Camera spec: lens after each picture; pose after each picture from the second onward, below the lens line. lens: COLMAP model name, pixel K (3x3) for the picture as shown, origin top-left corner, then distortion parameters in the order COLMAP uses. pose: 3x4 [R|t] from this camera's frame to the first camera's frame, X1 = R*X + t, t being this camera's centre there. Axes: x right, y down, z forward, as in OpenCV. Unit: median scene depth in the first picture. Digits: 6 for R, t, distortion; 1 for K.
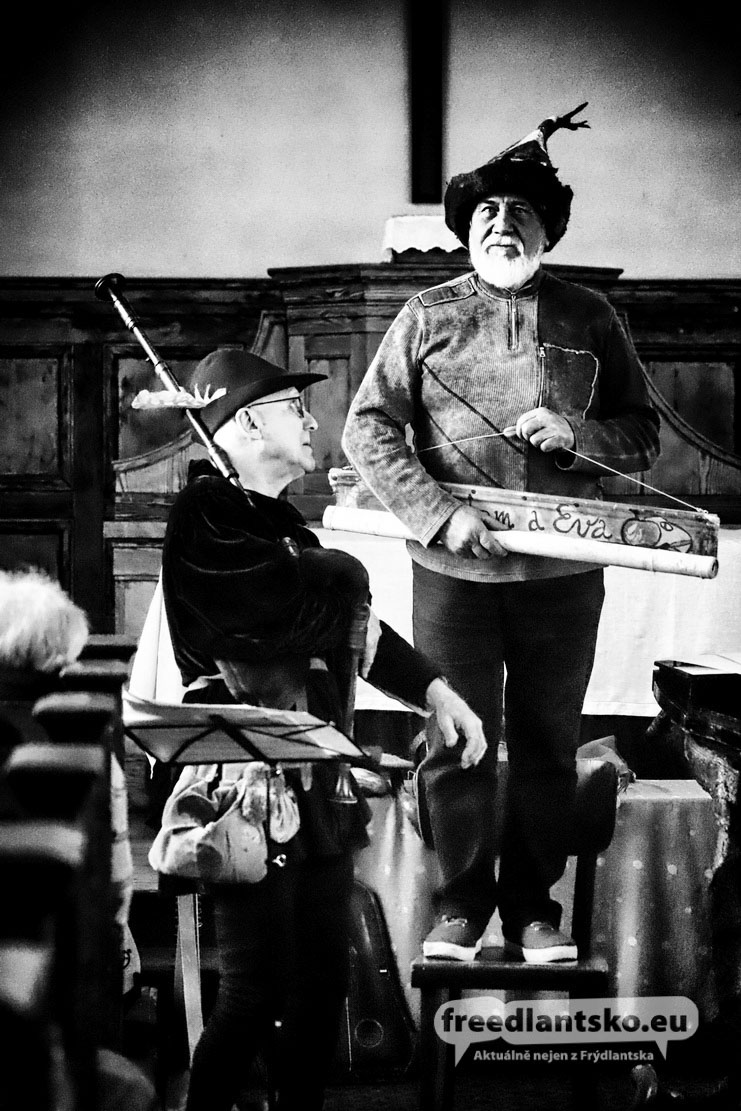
lens RADIAL K [[3919.2, 0, 370.5], [0, 3919.2, 555.5], [0, 0, 1]] dist [-0.061352, 0.288155]
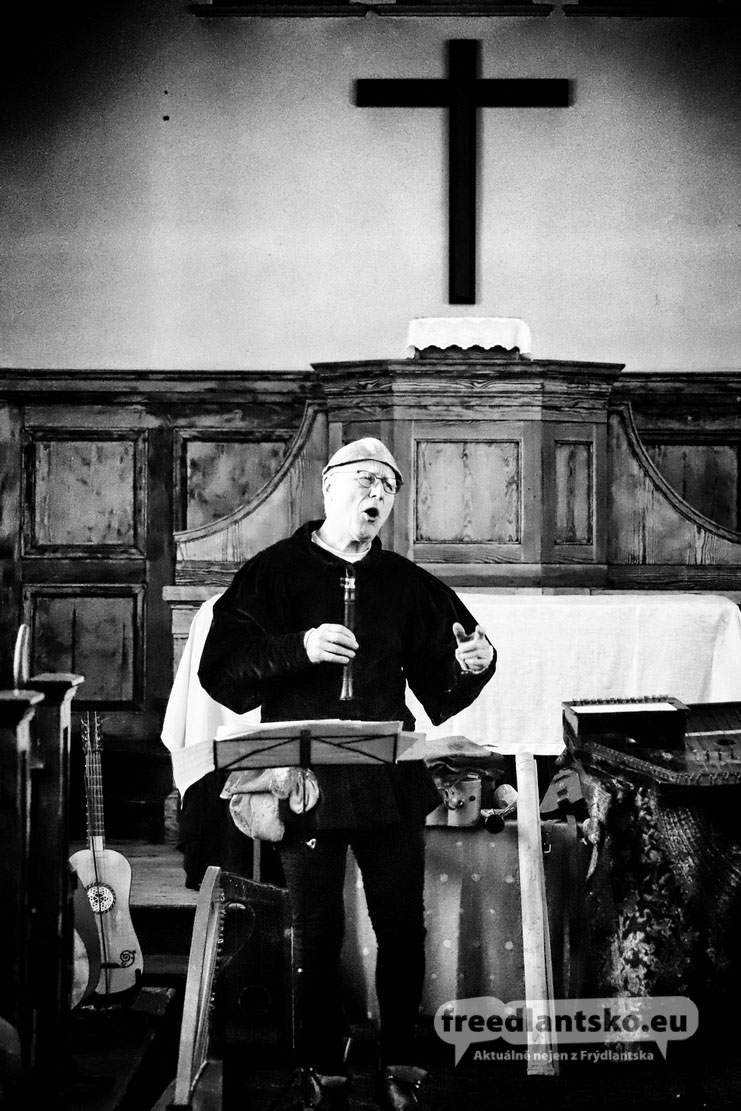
lens RADIAL K [[3919.2, 0, 370.5], [0, 3919.2, 555.5], [0, 0, 1]] dist [-0.061352, 0.288155]
pose [[0.998116, 0.003891, -0.061229, 0.059825], [-0.005031, 0.999817, -0.018475, 0.003070], [0.061146, 0.018749, 0.997953, -0.125211]]
